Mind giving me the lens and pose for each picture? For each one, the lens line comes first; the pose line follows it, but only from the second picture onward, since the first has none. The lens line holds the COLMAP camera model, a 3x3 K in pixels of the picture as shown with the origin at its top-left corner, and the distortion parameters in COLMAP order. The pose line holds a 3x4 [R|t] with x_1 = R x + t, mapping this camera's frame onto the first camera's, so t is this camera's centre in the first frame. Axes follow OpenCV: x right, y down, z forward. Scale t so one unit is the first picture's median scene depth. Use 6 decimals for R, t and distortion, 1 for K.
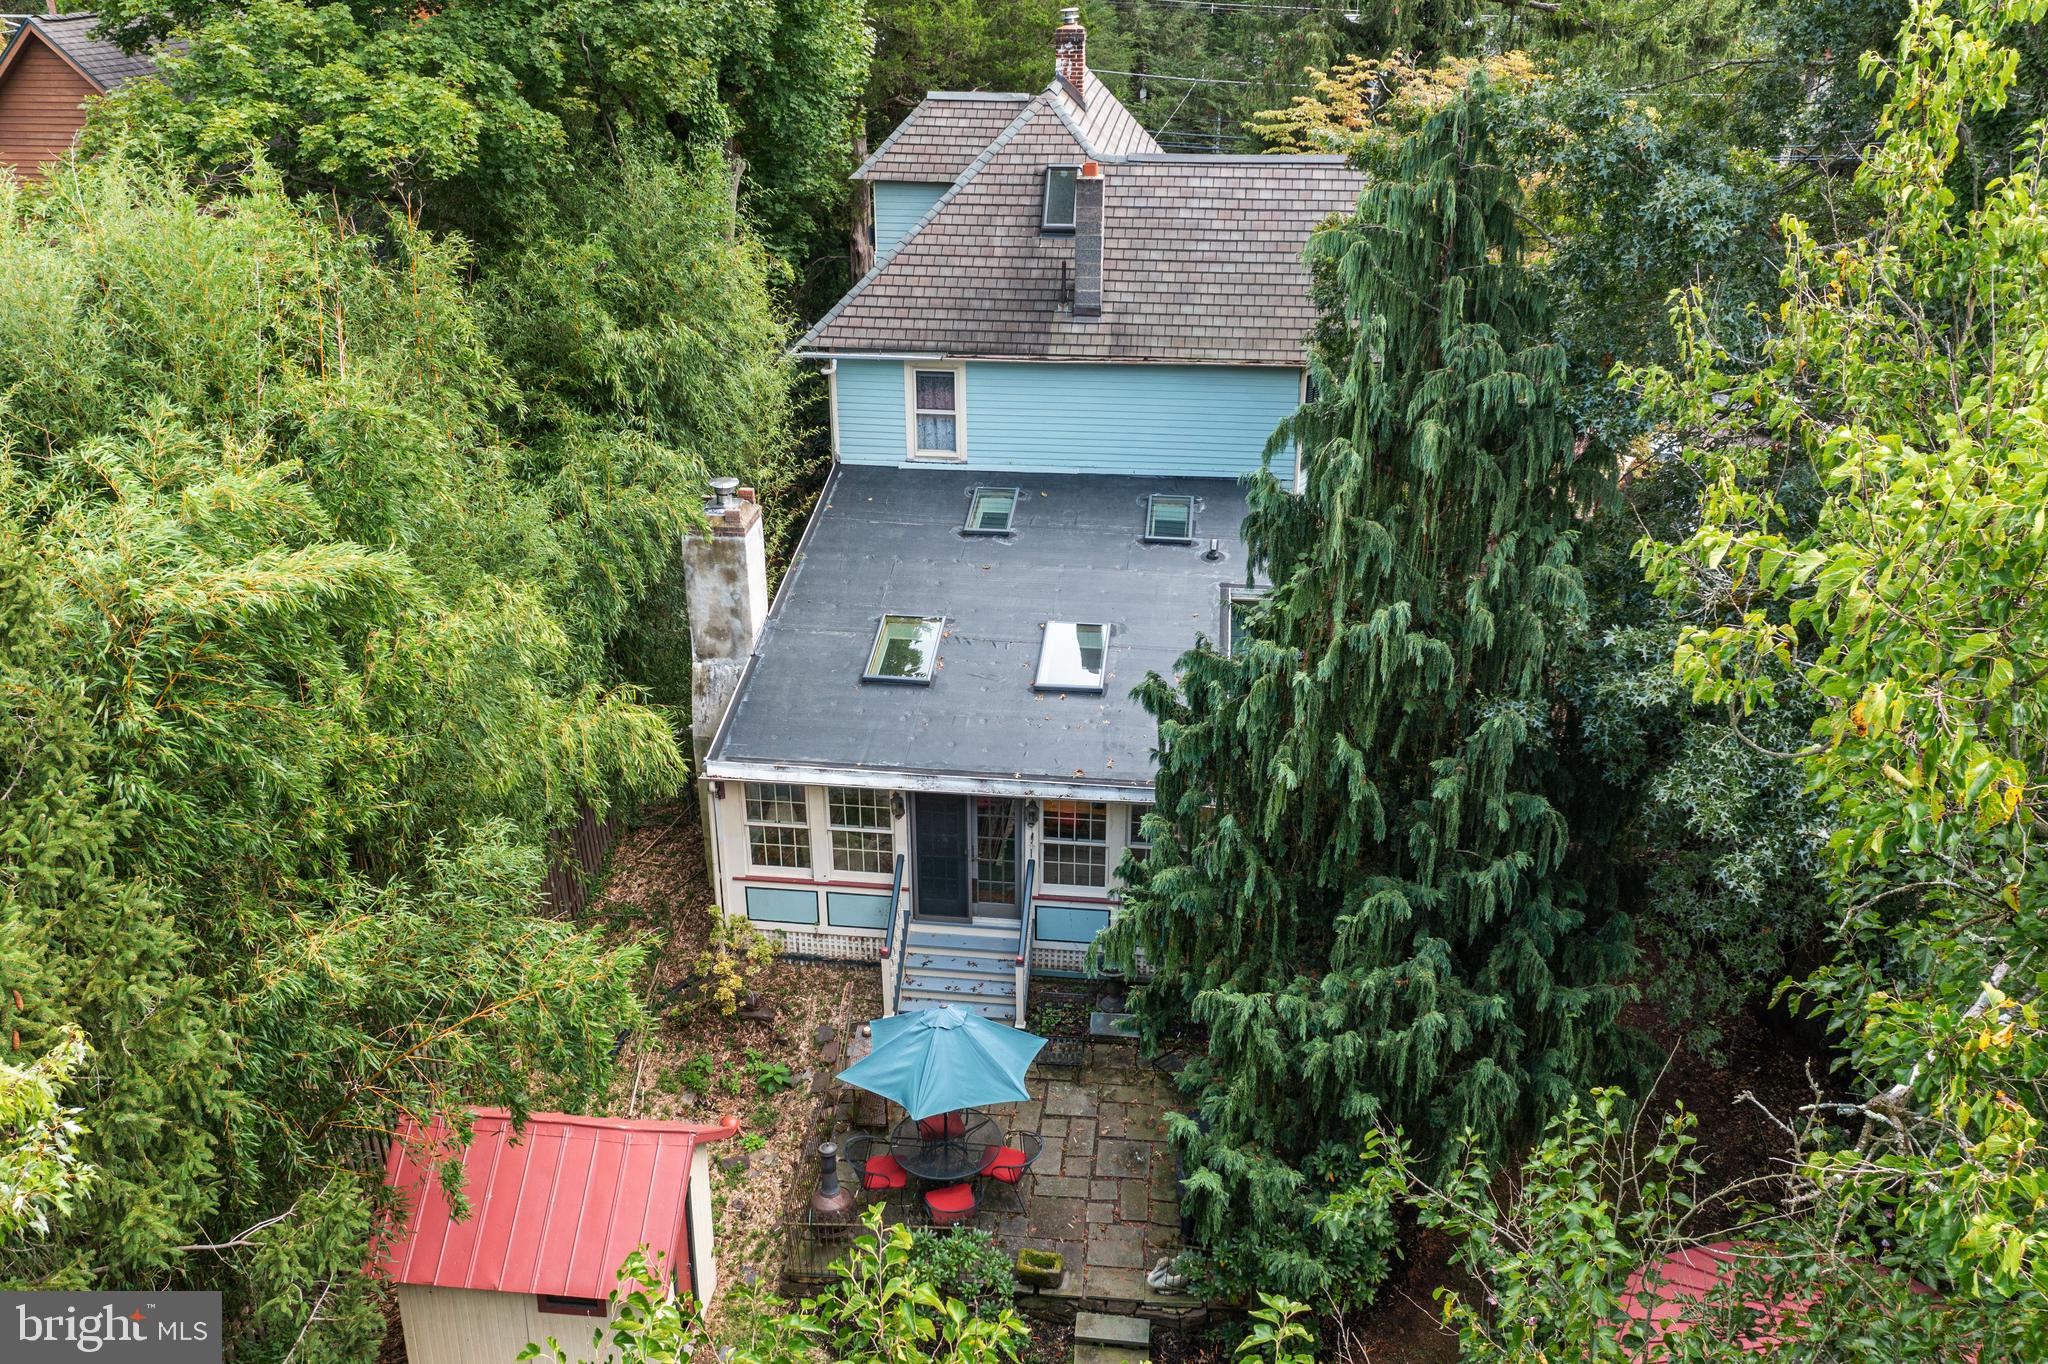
lens RADIAL K [[1623.8, 0, 1024.0], [0, 1623.8, 682.0], [0, 0, 1]] dist [-0.000025, 0.007552]
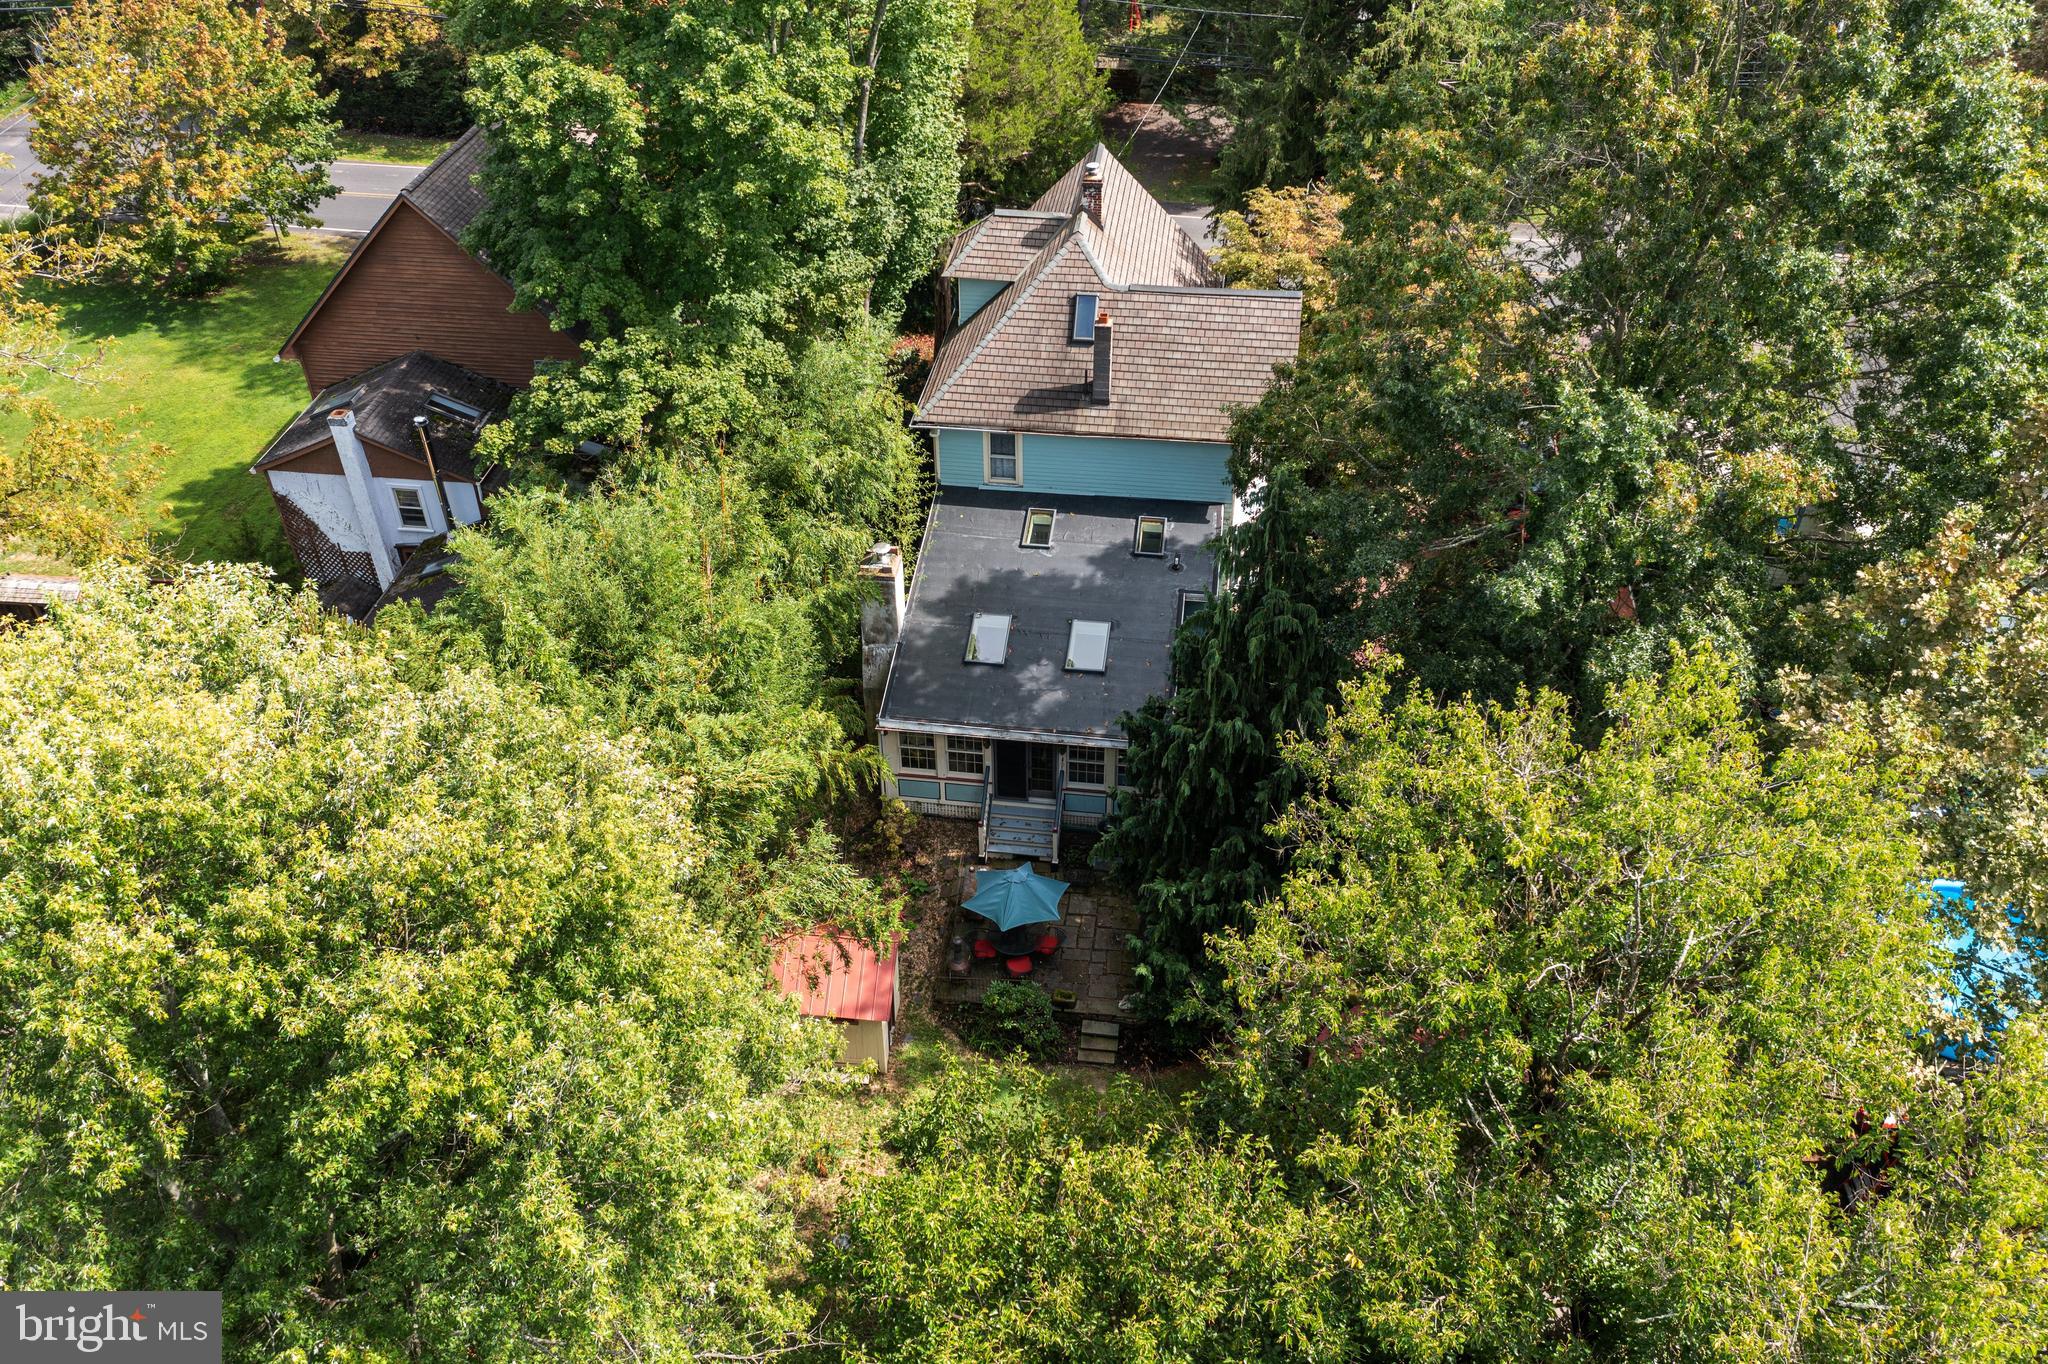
lens RADIAL K [[1623.8, 0, 1024.0], [0, 1623.8, 682.0], [0, 0, 1]] dist [-0.000025, 0.007552]
pose [[0.999798, 0.006684, -0.018938, -0.003964], [-0.002271, 0.974570, 0.224072, -0.367706], [0.019954, -0.223984, 0.974389, -0.676636]]
